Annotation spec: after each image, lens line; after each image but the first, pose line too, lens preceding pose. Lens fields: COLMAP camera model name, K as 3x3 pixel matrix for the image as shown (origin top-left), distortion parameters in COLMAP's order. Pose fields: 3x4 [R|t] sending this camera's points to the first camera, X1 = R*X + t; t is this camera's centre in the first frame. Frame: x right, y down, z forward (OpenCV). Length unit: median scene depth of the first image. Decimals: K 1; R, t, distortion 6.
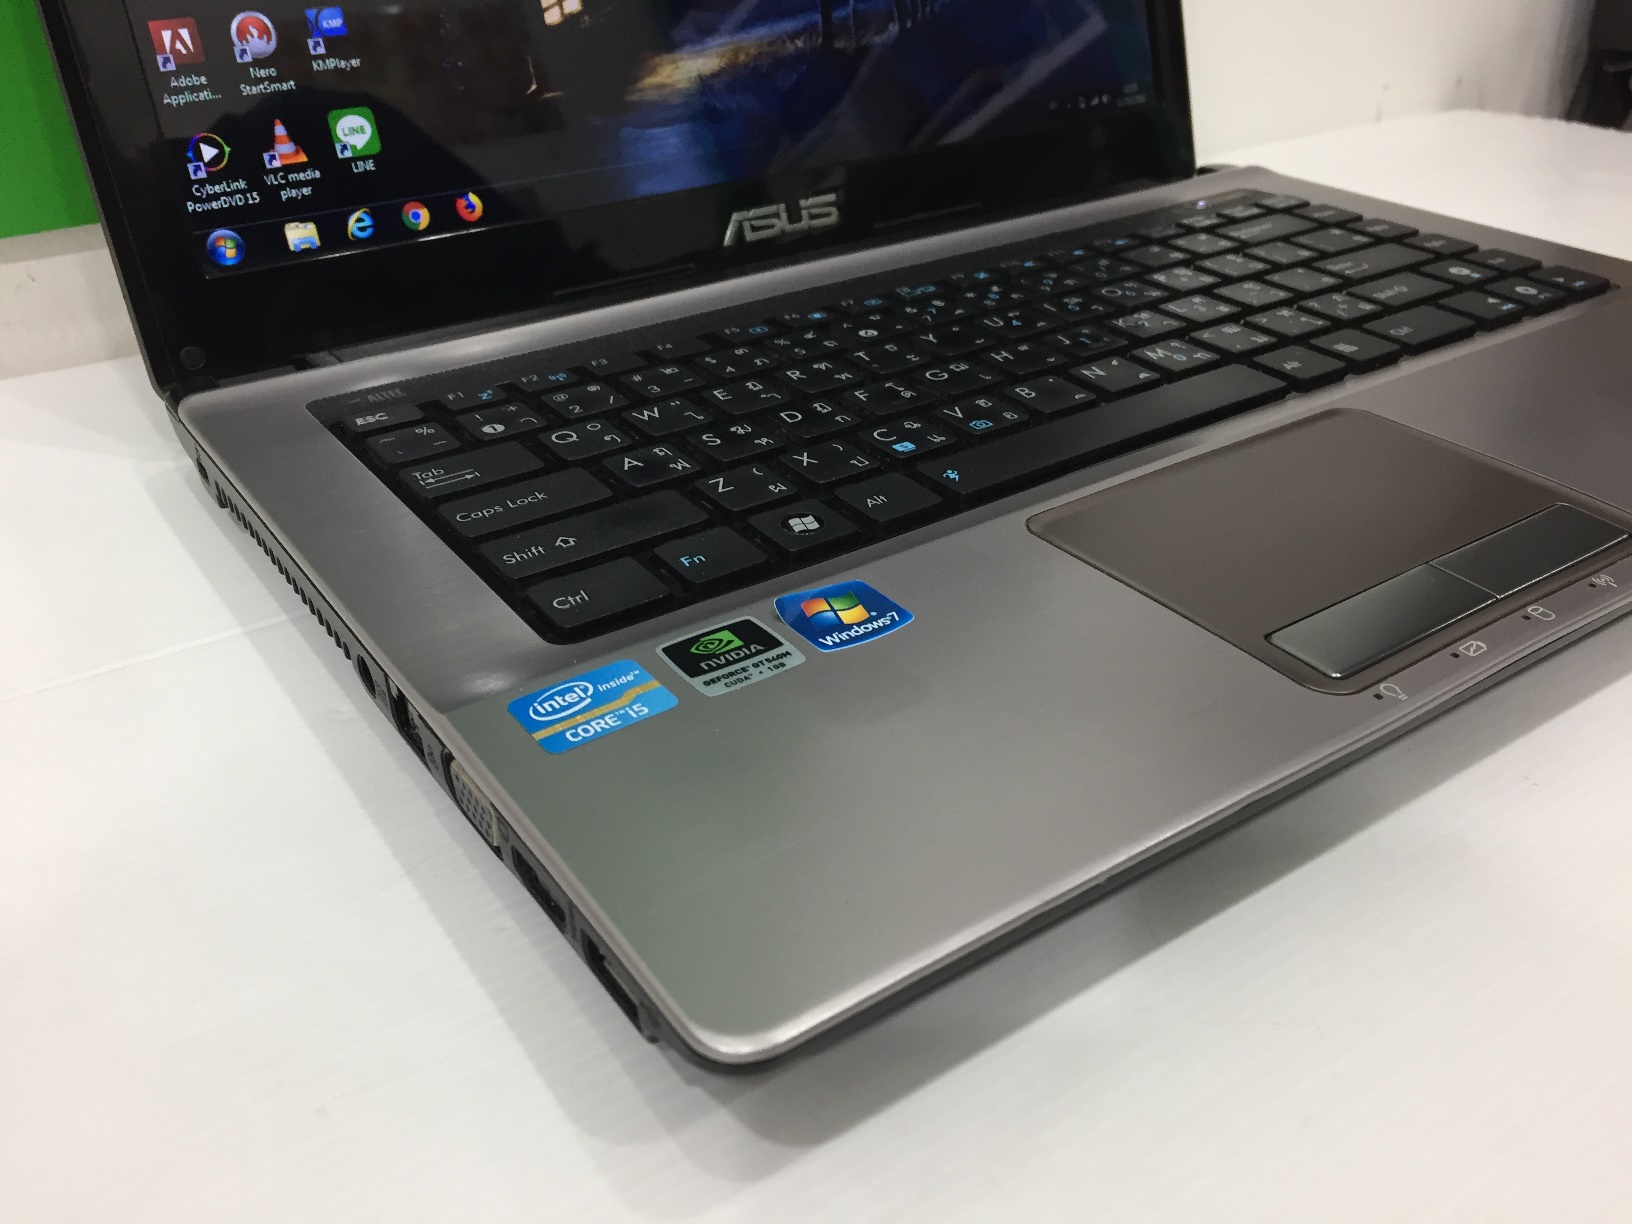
lens RADIAL K [[1420.5, 0, 816.0], [0, 1420.5, 612.0], [0, 0, 1]] dist [0.079192, -0.142157]
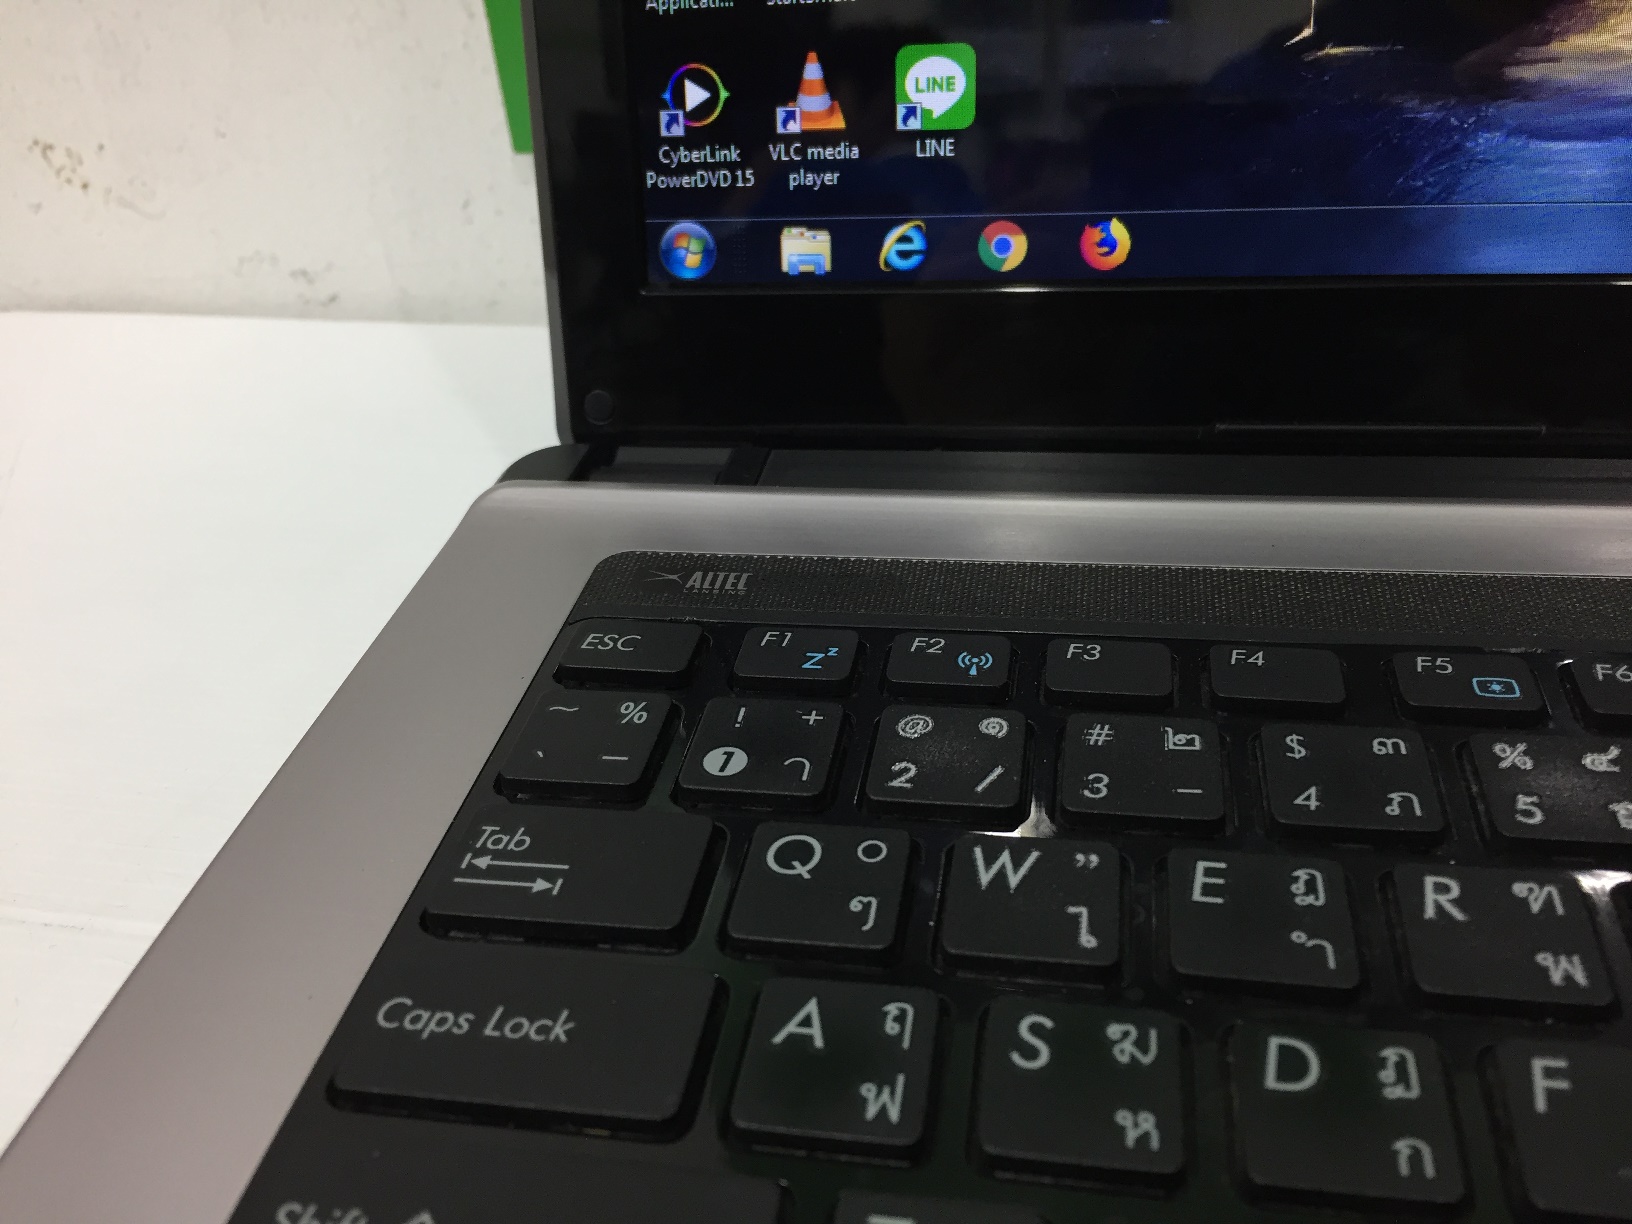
lens RADIAL K [[1434.8, 0, 816.0], [0, 1434.8, 612.0], [0, 0, 1]] dist [0.076609, -0.151273]
pose [[0.704320, 0.362569, -0.610309, 0.072781], [-0.296317, 0.931408, 0.211364, -0.254865], [0.645081, 0.031977, 0.763445, 0.554178]]
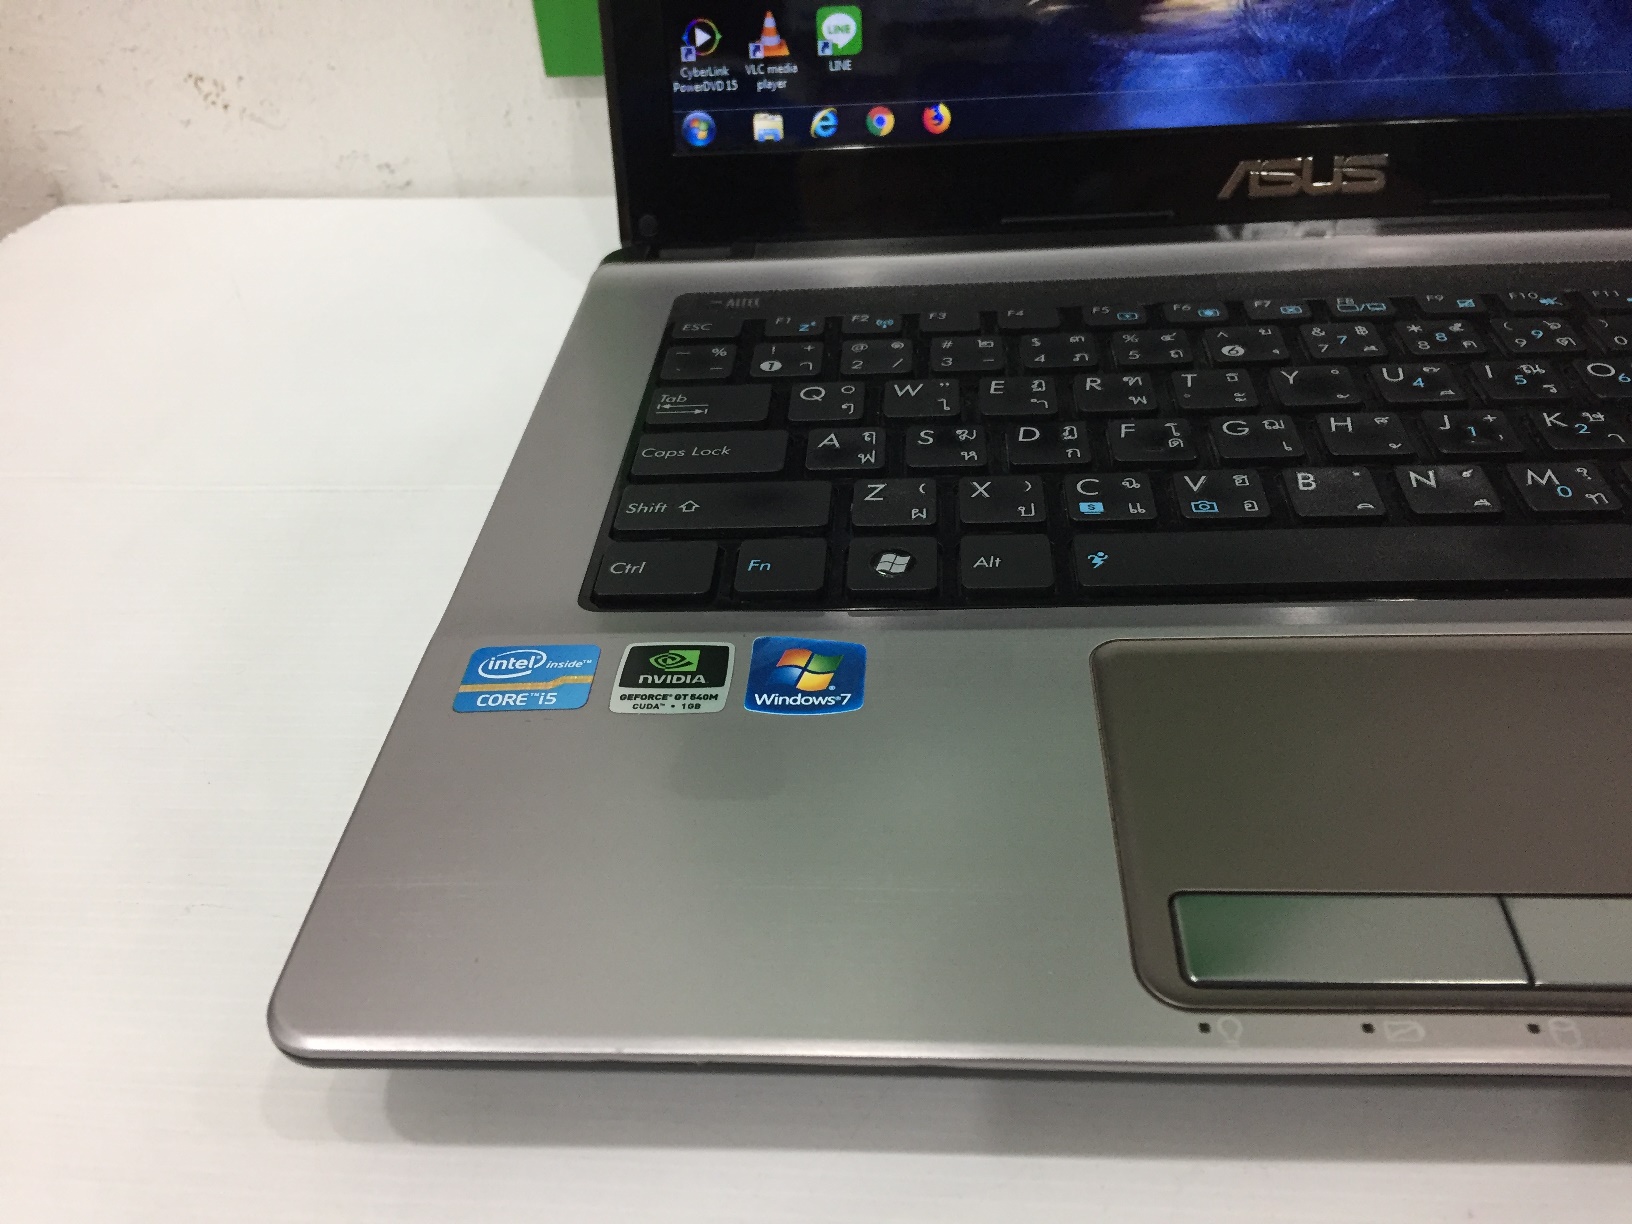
lens RADIAL K [[1420.5, 0, 816.0], [0, 1420.5, 612.0], [0, 0, 1]] dist [0.079192, -0.142157]
pose [[0.784353, 0.345546, -0.515160, 0.343065], [-0.267937, 0.937736, 0.221046, -0.172732], [0.559465, -0.035348, 0.828100, 0.136315]]
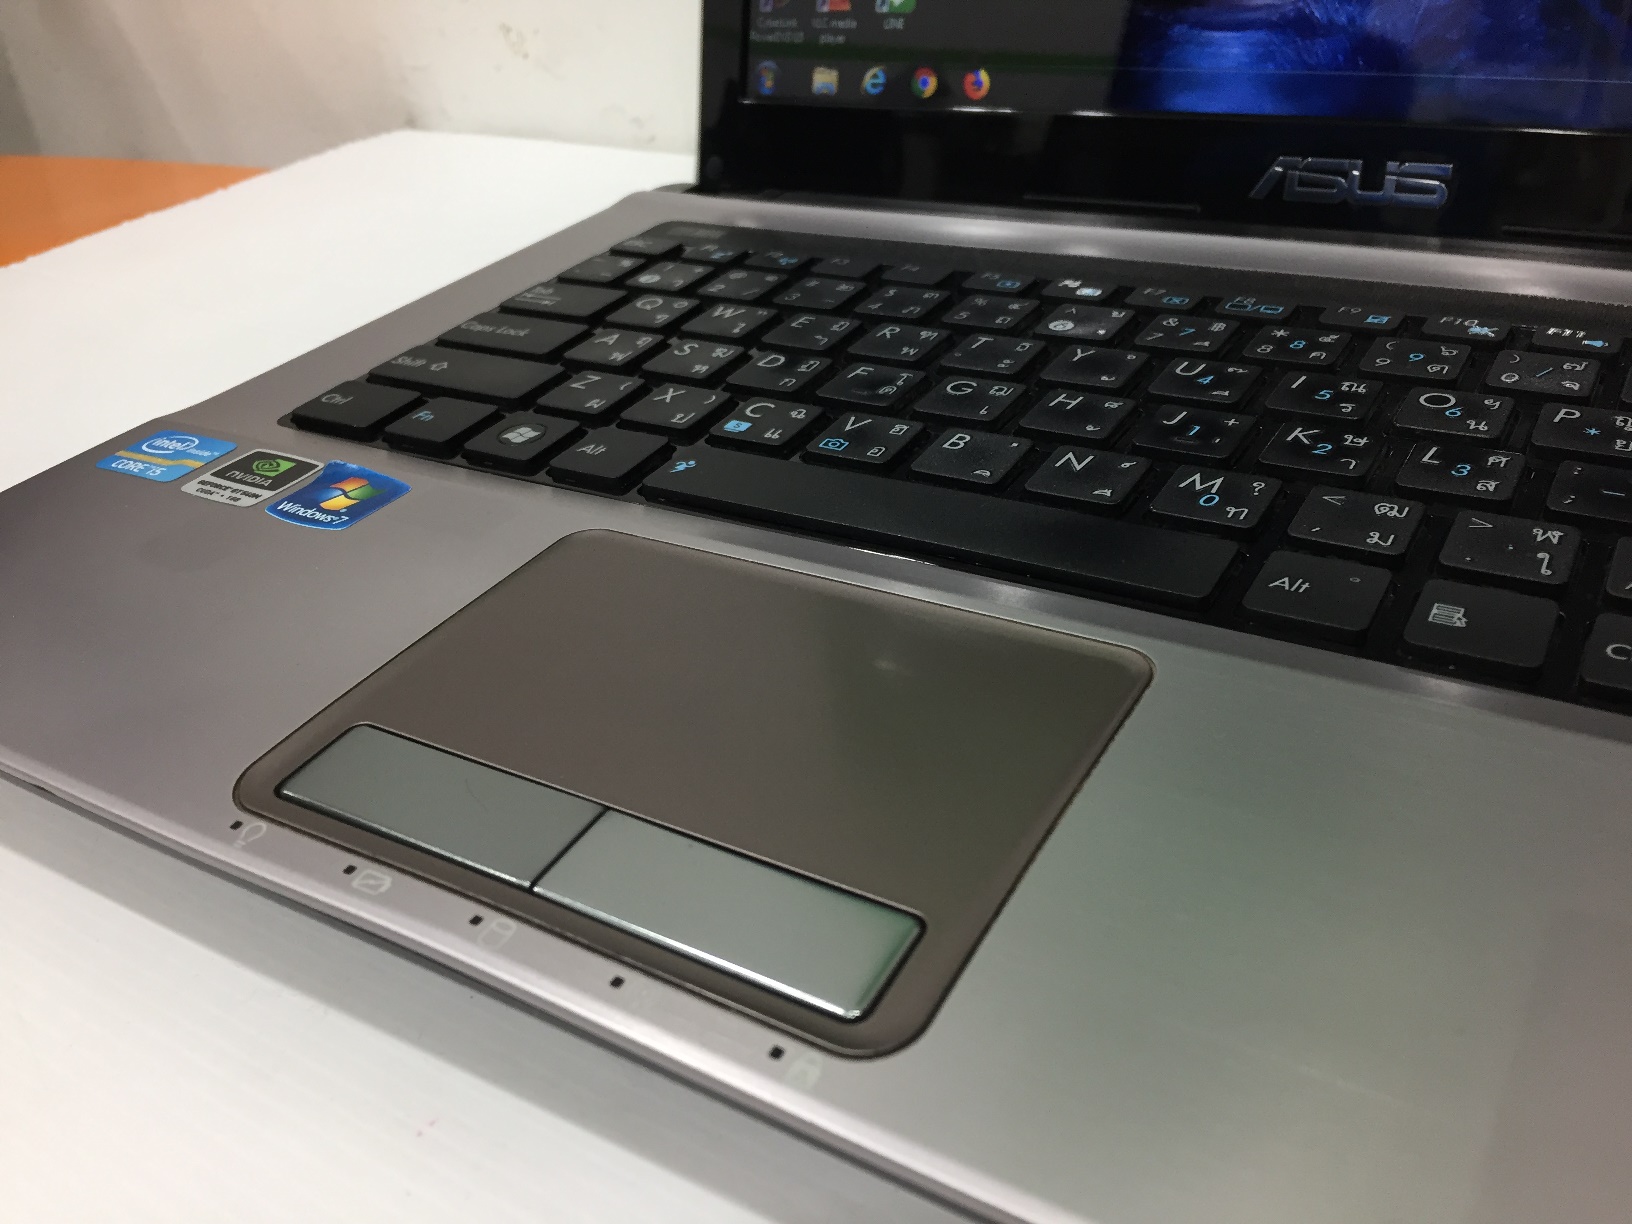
lens RADIAL K [[1420.5, 0, 816.0], [0, 1420.5, 612.0], [0, 0, 1]] dist [0.079192, -0.142157]
pose [[0.404436, 0.462390, -0.789067, 0.672871], [-0.383066, 0.869095, 0.312945, -0.254444], [0.830477, 0.175698, 0.528619, 0.511833]]
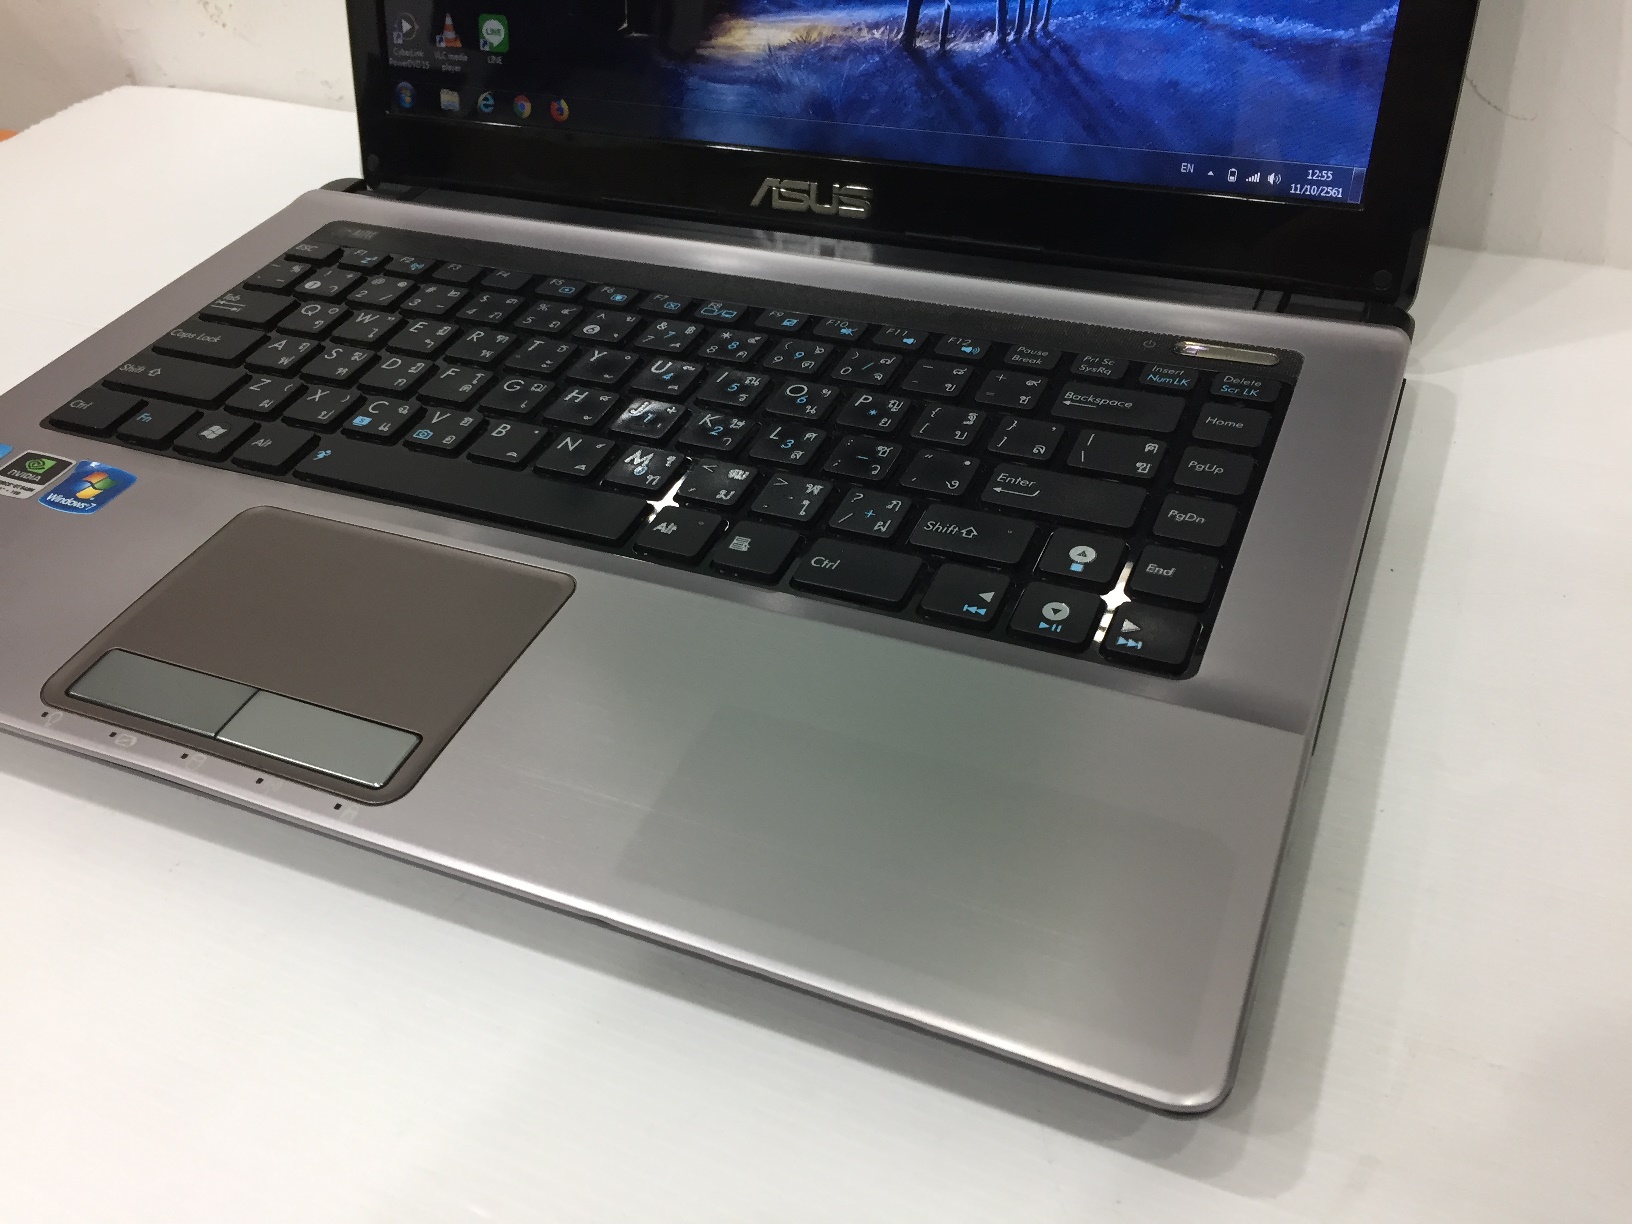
lens RADIAL K [[1404.2, 0, 816.0], [0, 1404.2, 612.0], [0, 0, 1]] dist [0.090468, -0.154873]
pose [[0.523033, 0.531922, -0.665955, 1.017996], [-0.366249, 0.845800, 0.387922, -0.514733], [0.769609, 0.041009, 0.637197, 0.428725]]
